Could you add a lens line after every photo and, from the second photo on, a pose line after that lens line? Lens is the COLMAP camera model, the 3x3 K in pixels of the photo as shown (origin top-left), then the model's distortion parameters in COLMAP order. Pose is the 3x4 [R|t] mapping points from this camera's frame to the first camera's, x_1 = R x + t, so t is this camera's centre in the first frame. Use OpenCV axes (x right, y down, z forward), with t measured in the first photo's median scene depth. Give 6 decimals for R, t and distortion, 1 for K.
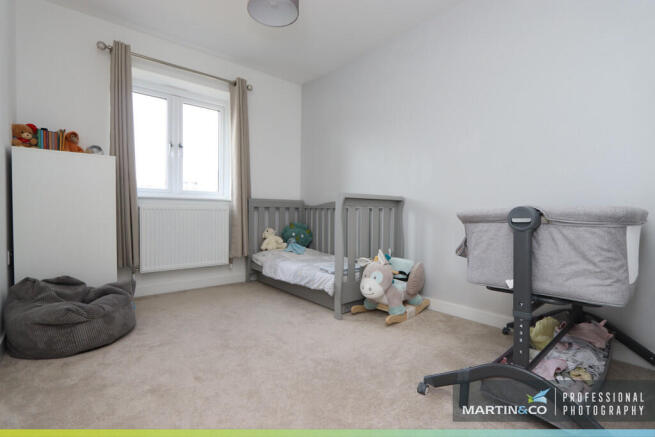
lens RADIAL K [[303.1, 0, 324.8], [0, 303.1, 221.3], [0, 0, 1]] dist [-0.018667, 0.000752]
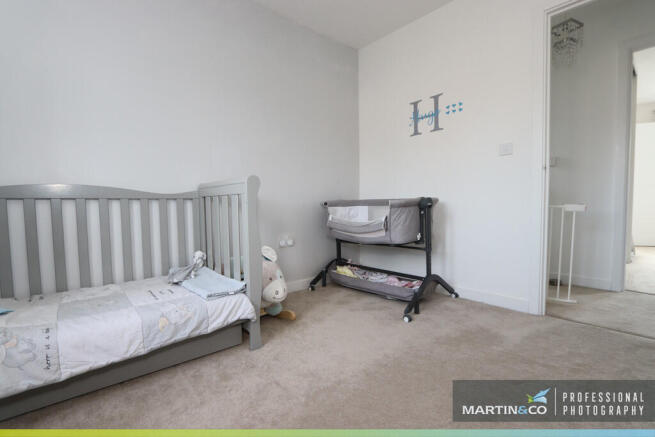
lens RADIAL K [[303.1, 0, 324.8], [0, 303.1, 221.3], [0, 0, 1]] dist [-0.018667, 0.000752]
pose [[-0.026310, -0.055474, 0.998113, -0.631020], [0.049185, 0.997178, 0.056718, -0.019688], [-0.998443, 0.050585, -0.023507, 0.770703]]
